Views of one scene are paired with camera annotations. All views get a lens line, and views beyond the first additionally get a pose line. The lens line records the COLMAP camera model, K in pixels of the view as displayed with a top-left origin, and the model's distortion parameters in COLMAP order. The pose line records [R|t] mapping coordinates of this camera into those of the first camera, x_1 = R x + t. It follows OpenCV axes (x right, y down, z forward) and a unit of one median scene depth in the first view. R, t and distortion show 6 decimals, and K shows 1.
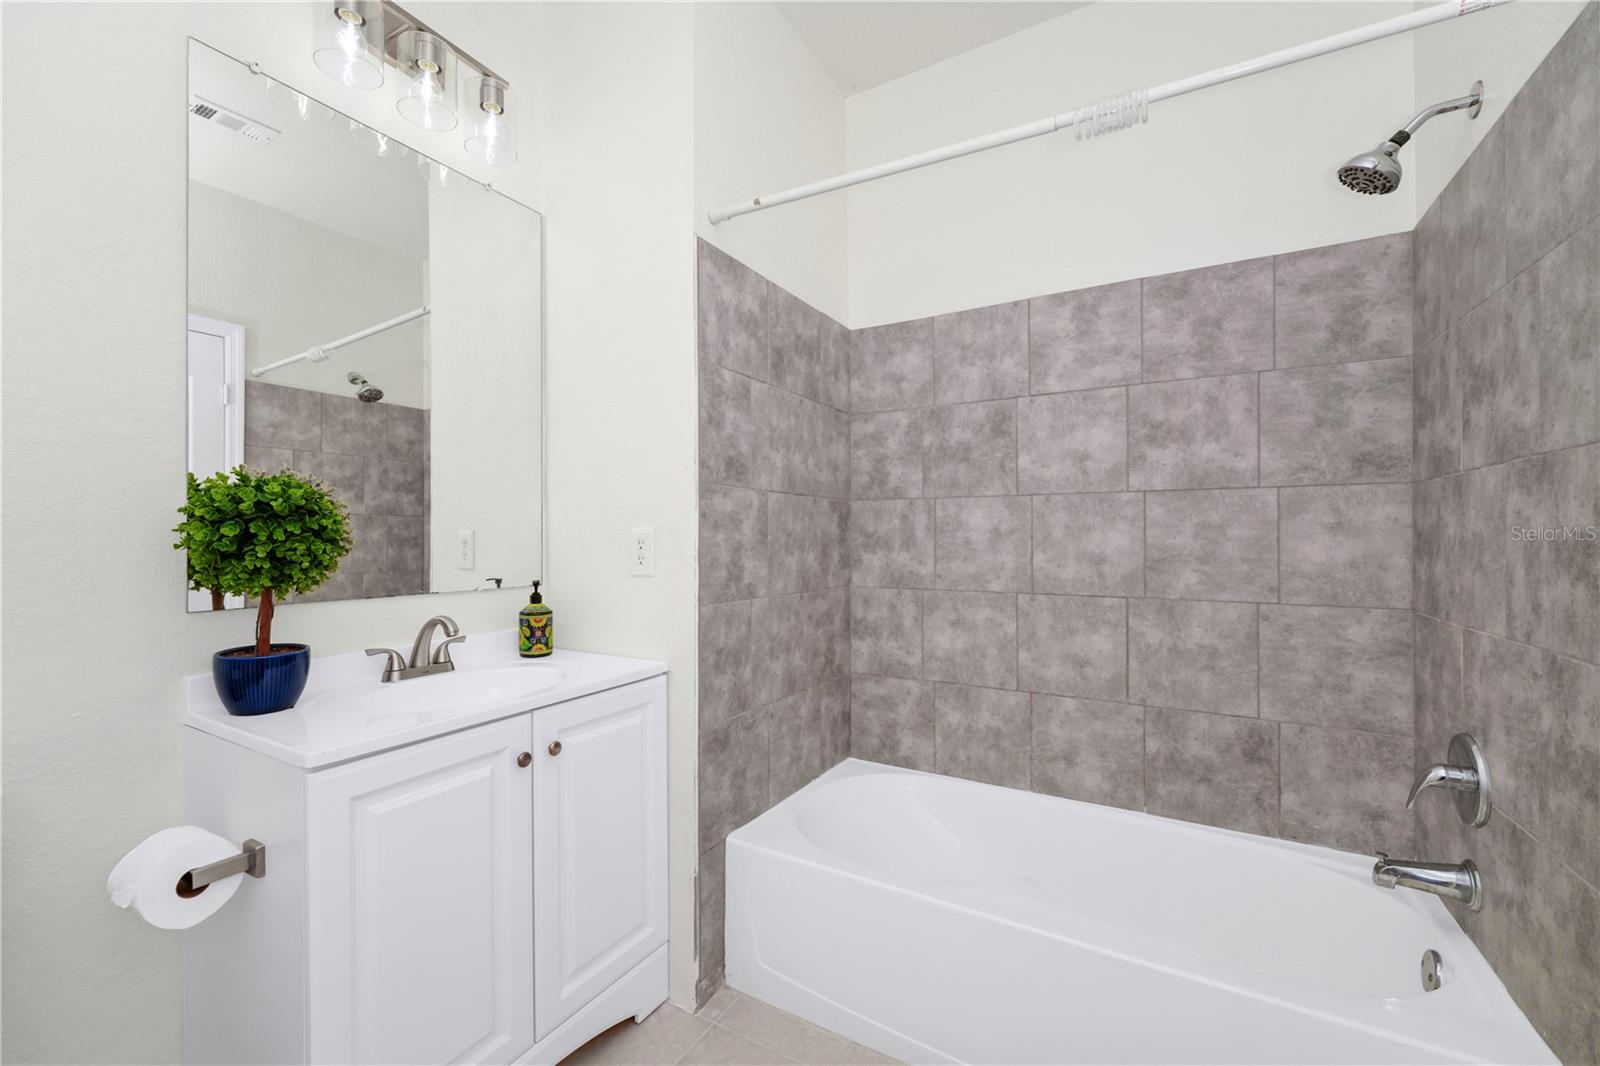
lens RADIAL K [[628.4, 0, 780.9], [0, 628.4, 529.3], [0, 0, 1]] dist [0.001315, 0.000259]
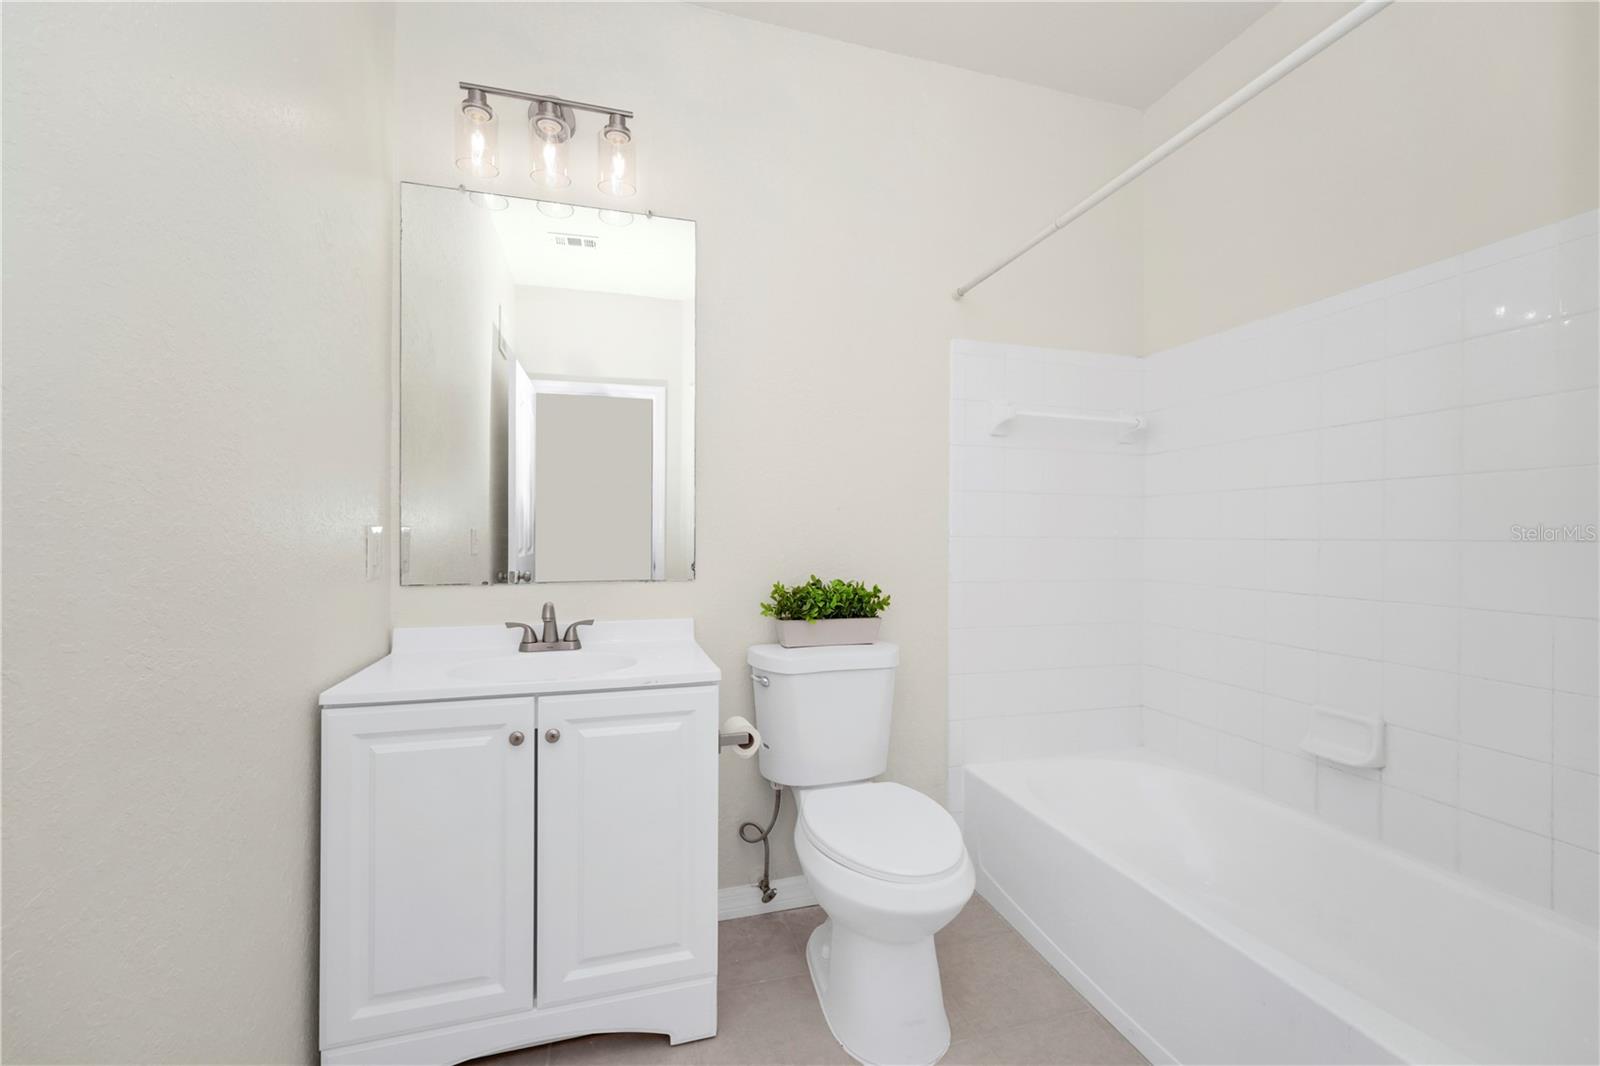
lens RADIAL K [[628.4, 0, 780.9], [0, 628.4, 529.3], [0, 0, 1]] dist [0.001315, 0.000259]
pose [[0.720585, 0.002412, -0.693362, 0.580441], [0.005023, 0.999950, 0.008699, -0.002611], [0.693348, -0.009751, 0.720537, 0.461304]]
